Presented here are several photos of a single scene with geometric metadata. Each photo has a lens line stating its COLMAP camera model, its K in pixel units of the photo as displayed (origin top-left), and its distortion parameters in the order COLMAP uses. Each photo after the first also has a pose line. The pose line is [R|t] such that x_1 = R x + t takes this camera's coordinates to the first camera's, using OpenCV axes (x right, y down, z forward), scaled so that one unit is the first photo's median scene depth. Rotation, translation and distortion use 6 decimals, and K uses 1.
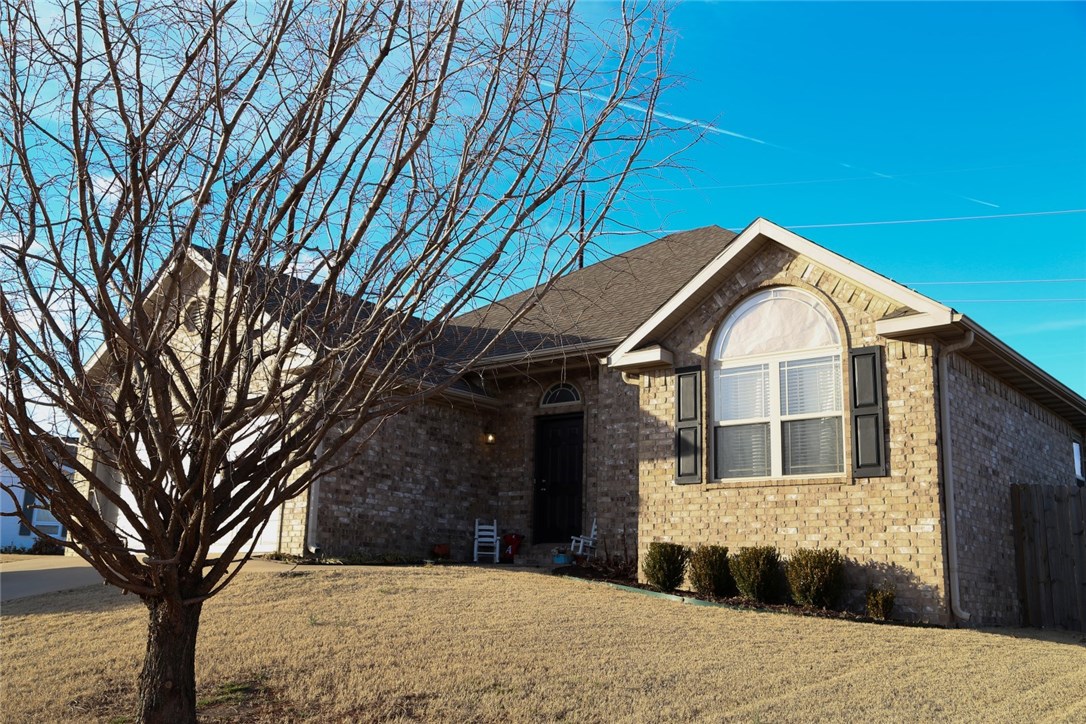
lens RADIAL K [[1086.7, 0, 540.7], [0, 1086.7, 362.0], [0, 0, 1]] dist [0.042650, 0.000000]
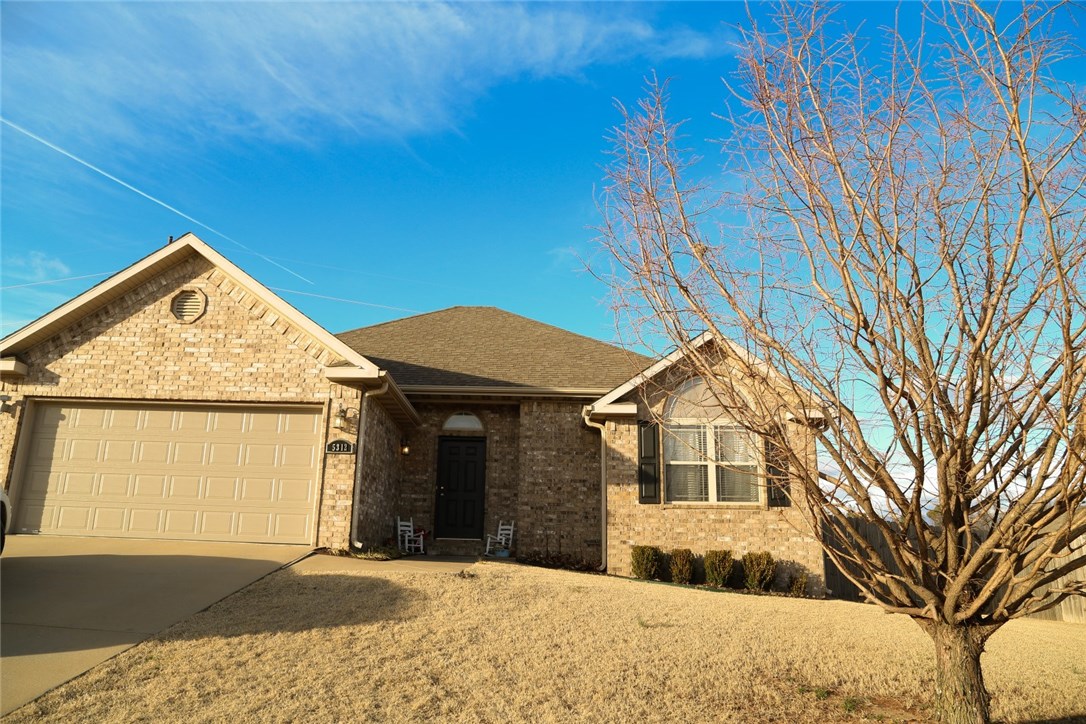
lens RADIAL K [[752.0, 0, 539.8], [0, 752.0, 363.6], [0, 0, 1]] dist [-0.109653, 0.064829]
pose [[0.784499, 0.155551, 0.600304, -0.532389], [-0.131744, 0.987737, -0.083775, 0.029676], [-0.605974, -0.013366, 0.795372, 0.289320]]
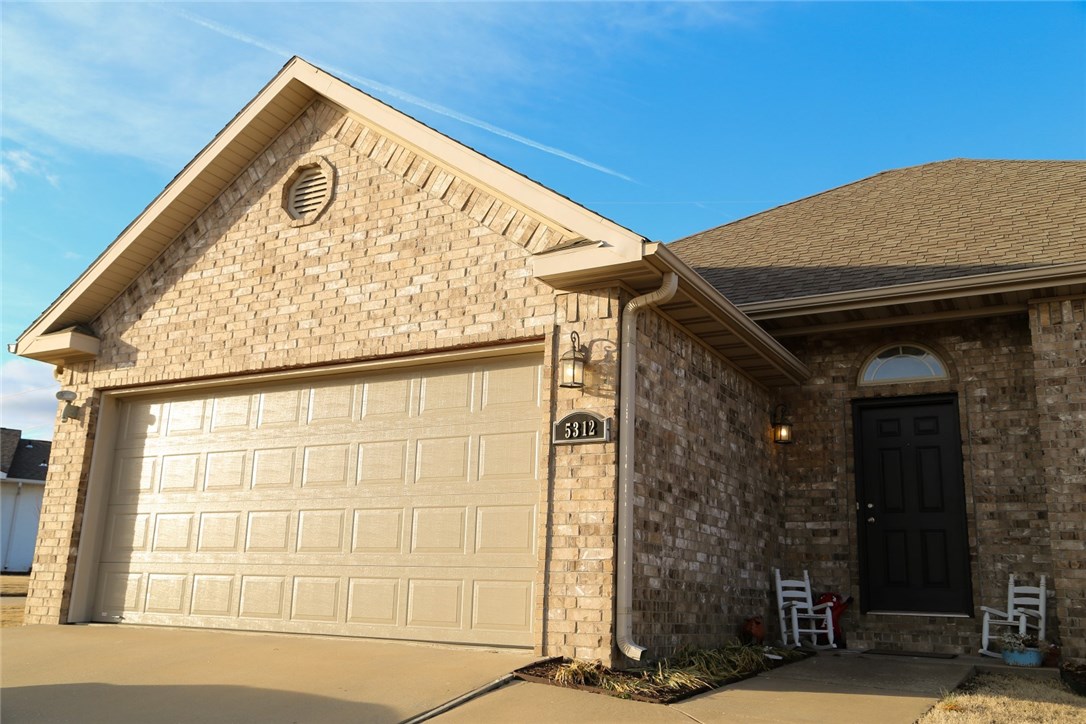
lens RADIAL K [[963.7, 0, 542.5], [0, 963.7, 368.0], [0, 0, 1]] dist [-0.013279, 0.029872]
pose [[0.988971, 0.039796, 0.142660, -0.304940], [-0.037679, 0.999136, -0.017516, 0.057619], [-0.143234, 0.011947, 0.989617, 0.582754]]
